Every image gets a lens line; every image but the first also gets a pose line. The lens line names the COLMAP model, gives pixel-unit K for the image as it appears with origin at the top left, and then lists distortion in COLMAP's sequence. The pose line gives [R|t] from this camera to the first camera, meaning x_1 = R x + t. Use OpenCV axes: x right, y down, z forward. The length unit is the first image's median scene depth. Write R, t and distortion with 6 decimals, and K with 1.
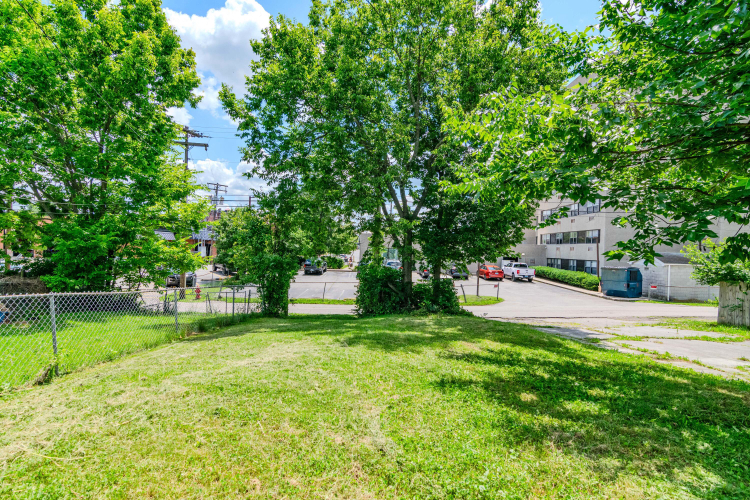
lens RADIAL K [[339.9, 0, 376.9], [0, 339.9, 231.9], [0, 0, 1]] dist [-0.003708, -0.000531]
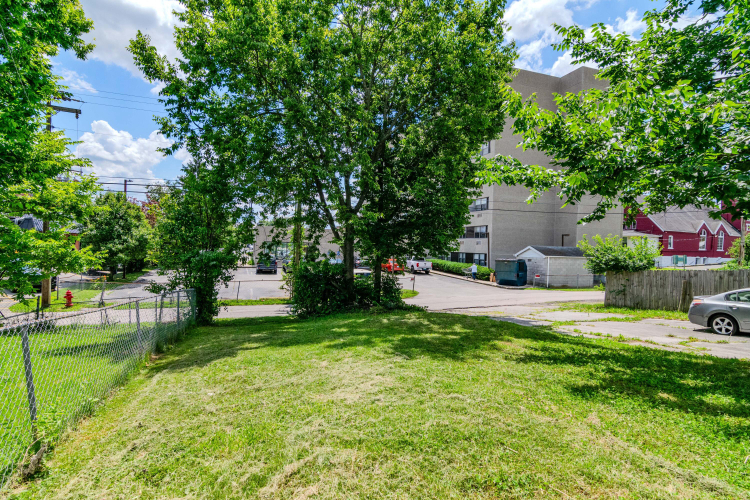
lens RADIAL K [[347.7, 0, 367.2], [0, 347.7, 232.4], [0, 0, 1]] dist [-0.001562, -0.000143]
pose [[0.959002, 0.008070, 0.283283, -0.144961], [-0.013855, 0.999734, 0.018424, 0.001090], [-0.283059, -0.021593, 0.958859, 0.064091]]
